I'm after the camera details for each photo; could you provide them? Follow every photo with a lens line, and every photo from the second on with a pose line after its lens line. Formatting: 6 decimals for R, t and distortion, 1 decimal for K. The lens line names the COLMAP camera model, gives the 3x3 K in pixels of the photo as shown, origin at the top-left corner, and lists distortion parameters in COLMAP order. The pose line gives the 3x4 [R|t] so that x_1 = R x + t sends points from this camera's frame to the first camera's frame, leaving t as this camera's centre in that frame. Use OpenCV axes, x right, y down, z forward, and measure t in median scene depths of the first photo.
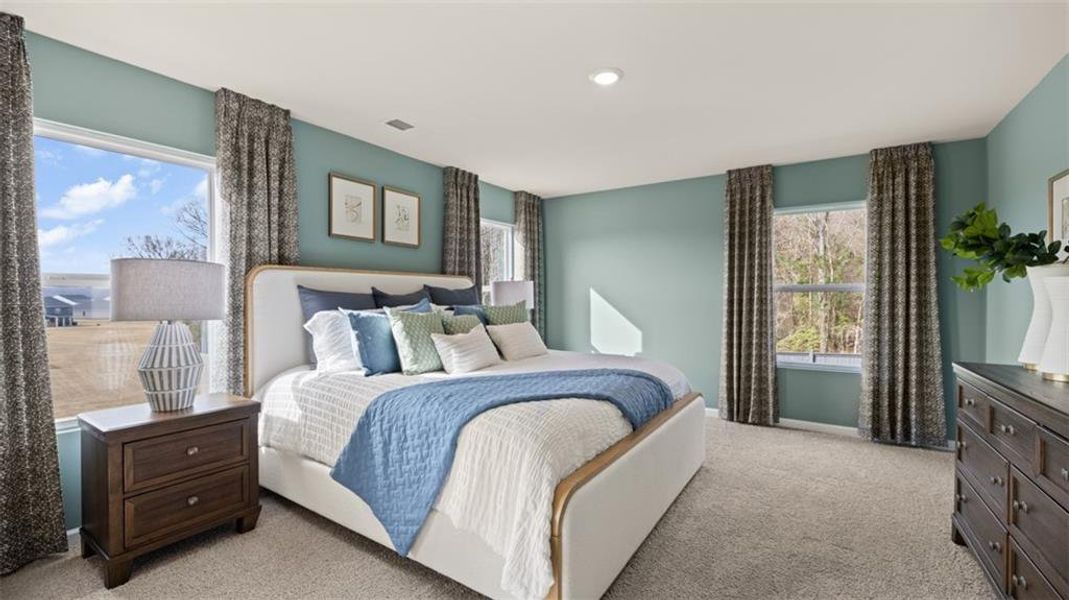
lens RADIAL K [[448.8, 0, 533.6], [0, 448.8, 299.2], [0, 0, 1]] dist [0.002596, 0.000050]
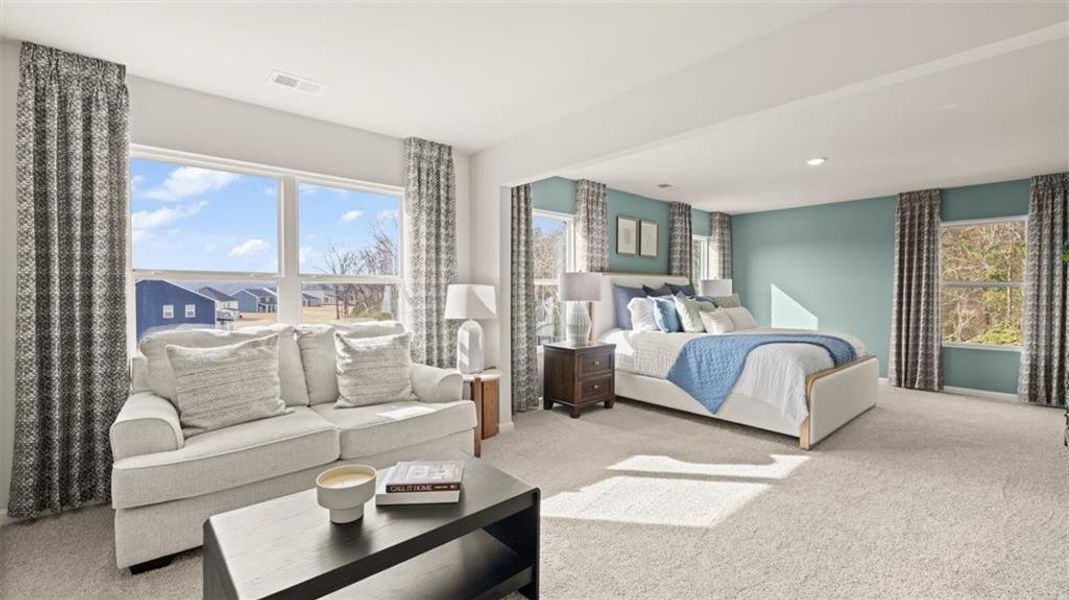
lens RADIAL K [[448.8, 0, 533.6], [0, 448.8, 299.2], [0, 0, 1]] dist [0.002596, 0.000050]
pose [[0.964016, 0.008201, -0.265717, -0.262881], [-0.004540, 0.999886, 0.014390, 0.004641], [0.265805, -0.012666, 0.963944, -0.592141]]
